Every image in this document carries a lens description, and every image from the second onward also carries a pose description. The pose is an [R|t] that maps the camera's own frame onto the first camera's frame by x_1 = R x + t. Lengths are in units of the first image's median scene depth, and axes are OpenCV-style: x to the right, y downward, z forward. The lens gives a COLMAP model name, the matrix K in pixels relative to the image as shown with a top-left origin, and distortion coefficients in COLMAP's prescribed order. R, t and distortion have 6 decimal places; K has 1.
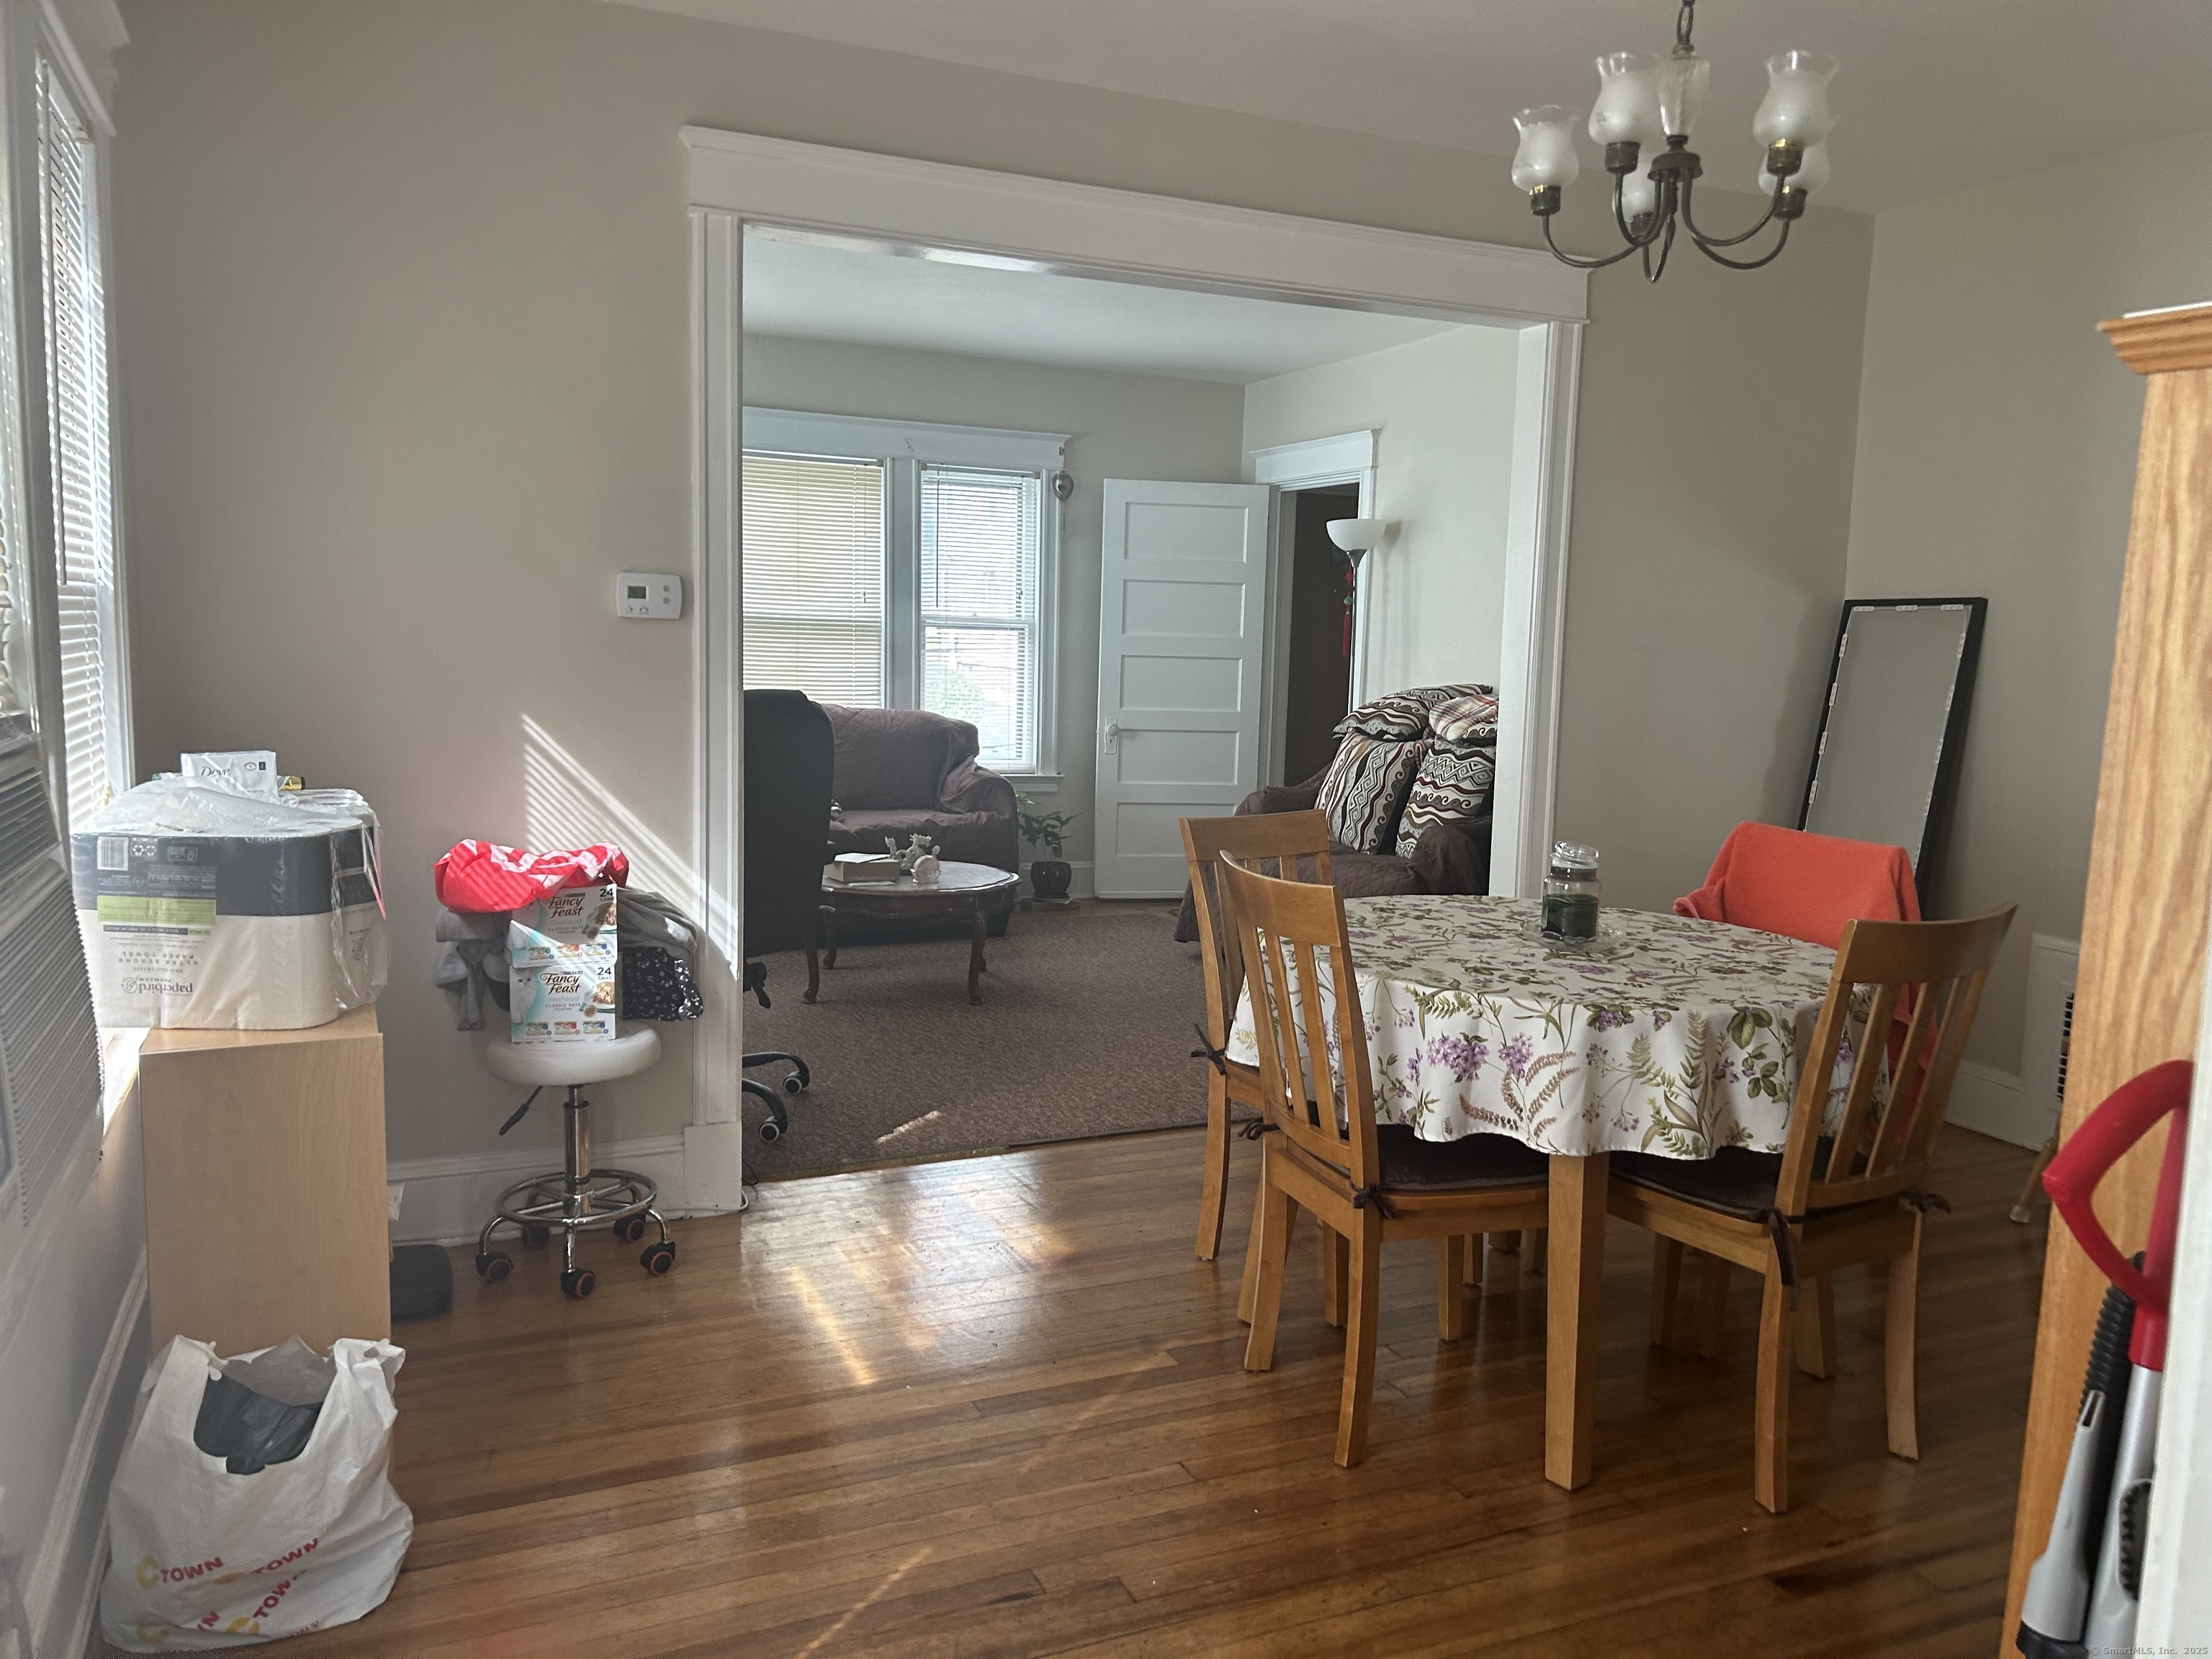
lens RADIAL K [[1692.9, 0, 1102.0], [0, 1692.9, 802.6], [0, 0, 1]] dist [-0.002103, -0.005577]
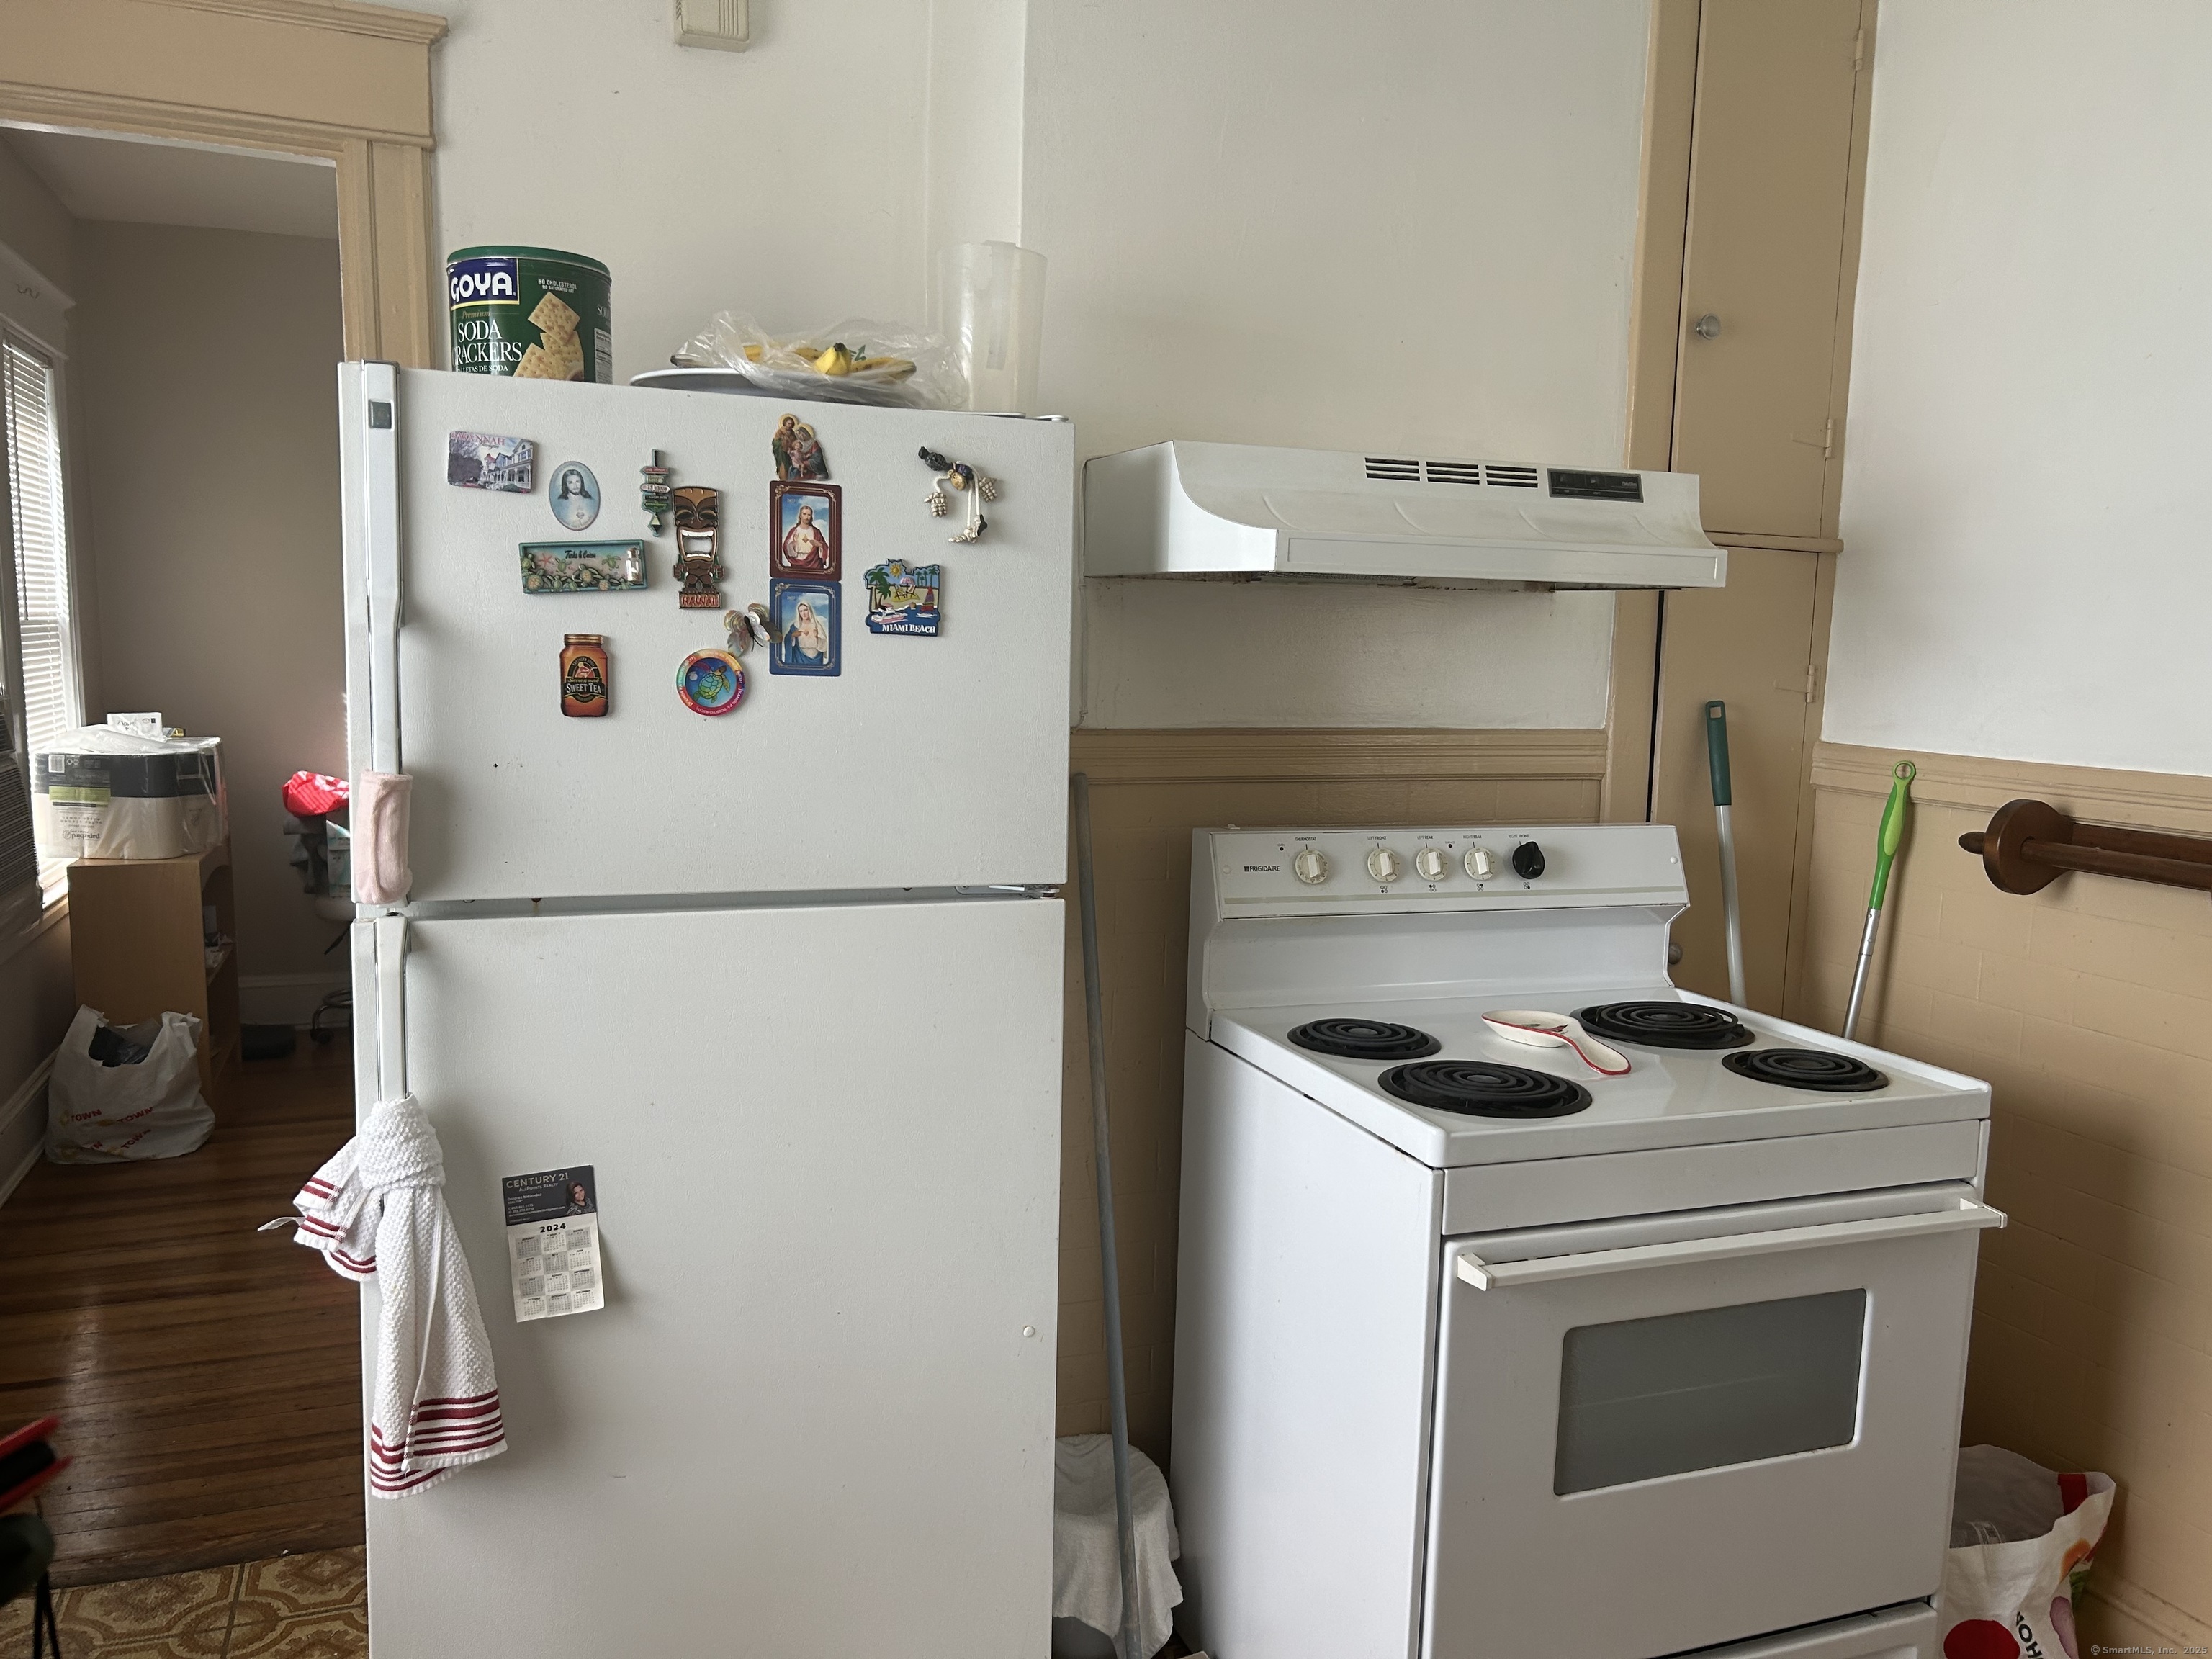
lens RADIAL K [[1675.7, 0, 1106.3], [0, 1675.7, 835.3], [0, 0, 1]] dist [0.039535, -0.046212]
pose [[0.998982, 0.004705, -0.044856, 0.664370], [-0.003802, 0.999789, 0.020199, 0.067437], [0.044941, -0.020008, 0.998789, -0.824015]]
